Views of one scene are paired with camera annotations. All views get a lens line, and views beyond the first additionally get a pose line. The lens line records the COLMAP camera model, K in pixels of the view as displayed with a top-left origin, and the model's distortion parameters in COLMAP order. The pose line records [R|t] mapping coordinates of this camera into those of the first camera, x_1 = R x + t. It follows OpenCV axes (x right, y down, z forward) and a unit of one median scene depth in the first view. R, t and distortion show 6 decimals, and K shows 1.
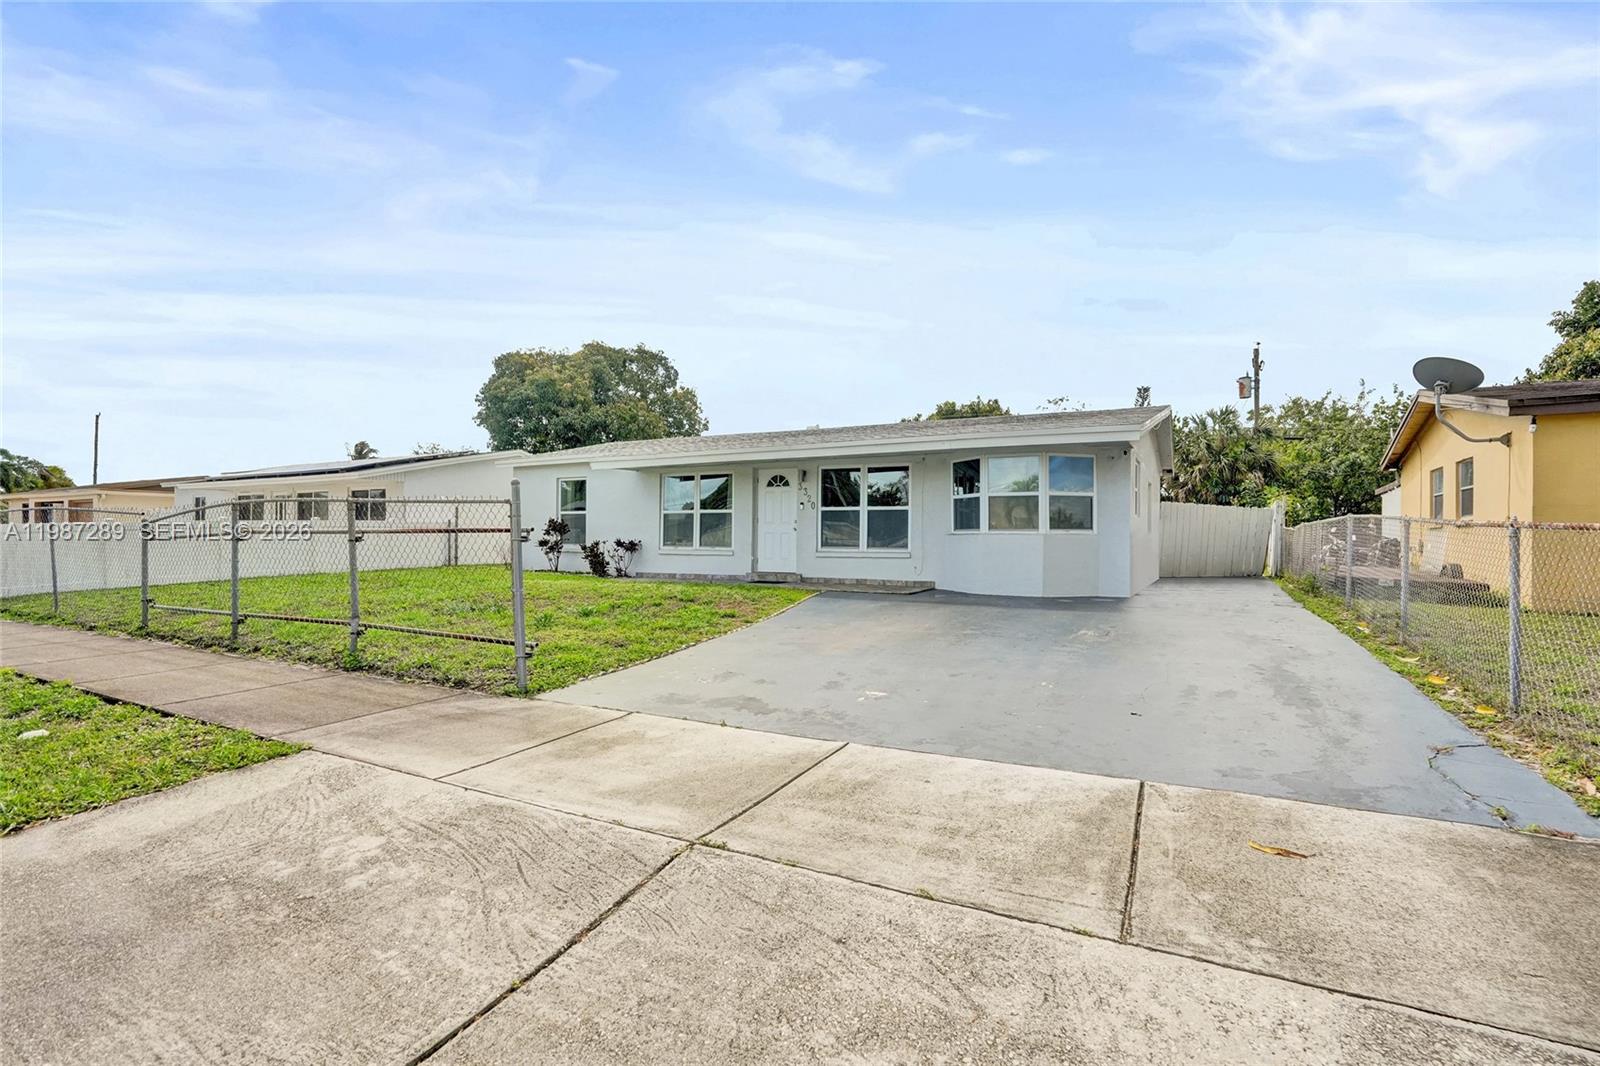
lens RADIAL K [[768.4, 0, 806.7], [0, 768.4, 532.7], [0, 0, 1]] dist [-0.053505, 0.028607]
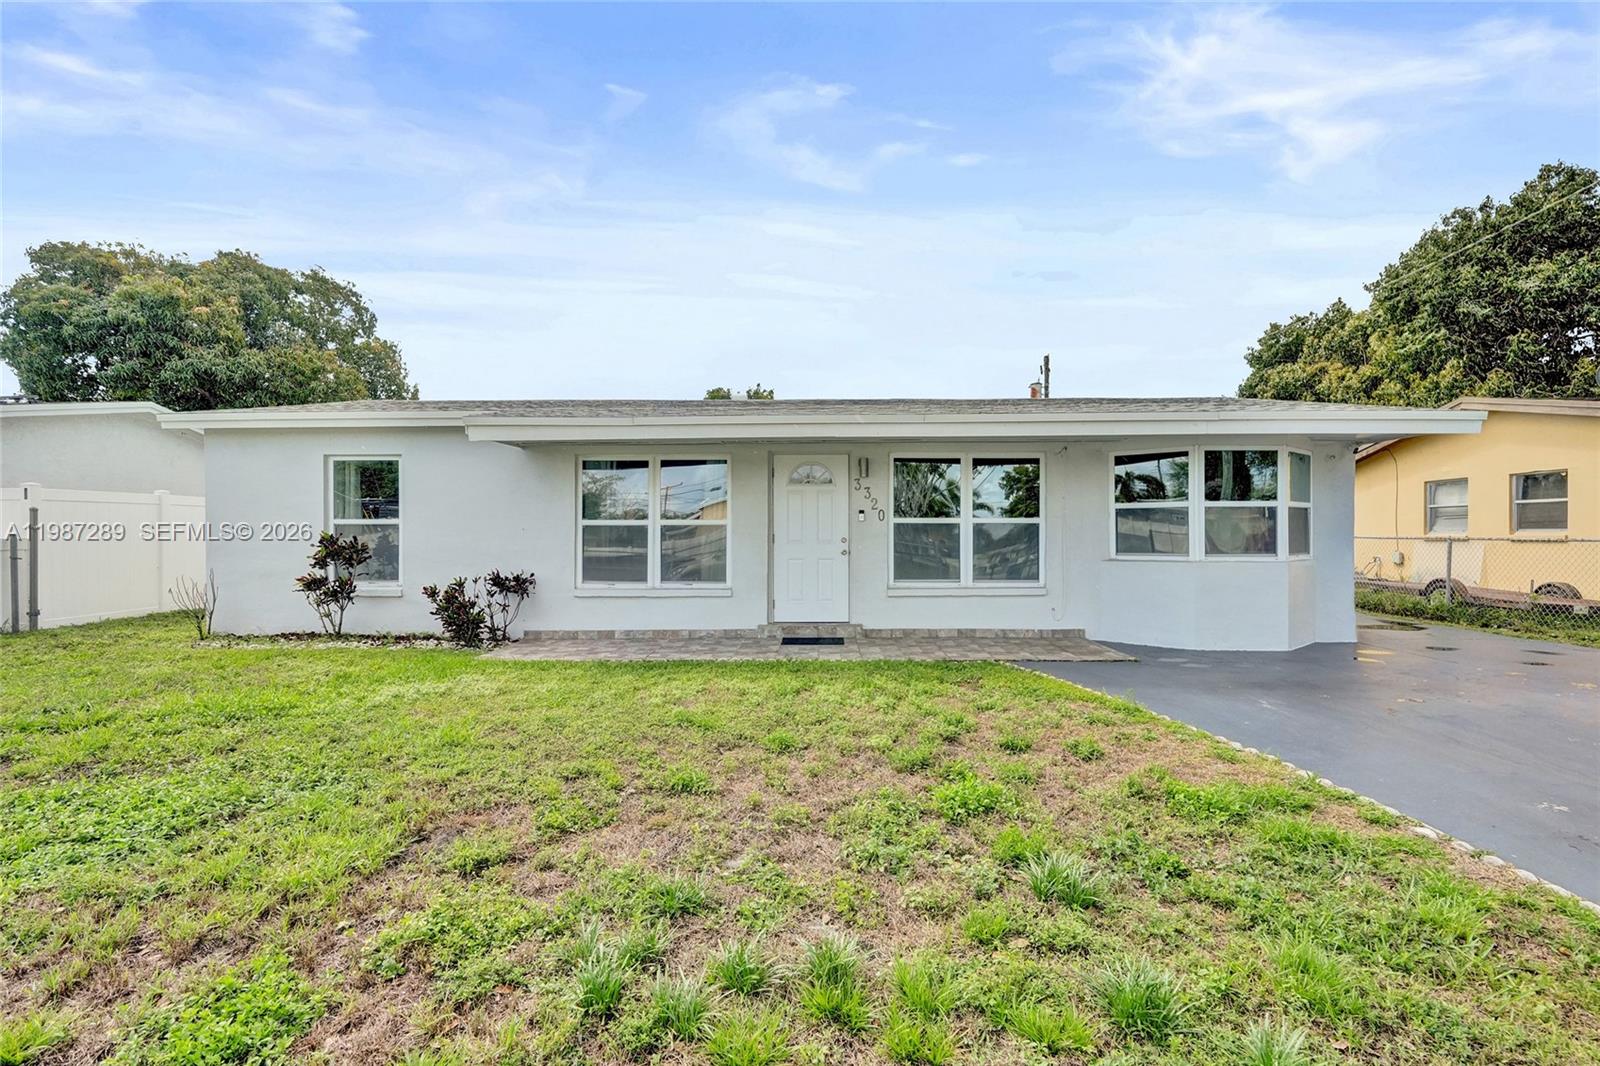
lens RADIAL K [[737.6, 0, 795.1], [0, 737.6, 526.8], [0, 0, 1]] dist [0.057518, -0.020276]
pose [[0.900398, -0.003690, 0.435052, -0.277952], [0.003277, 0.999993, 0.001699, -0.023817], [-0.435055, -0.000104, 0.900404, 0.422314]]
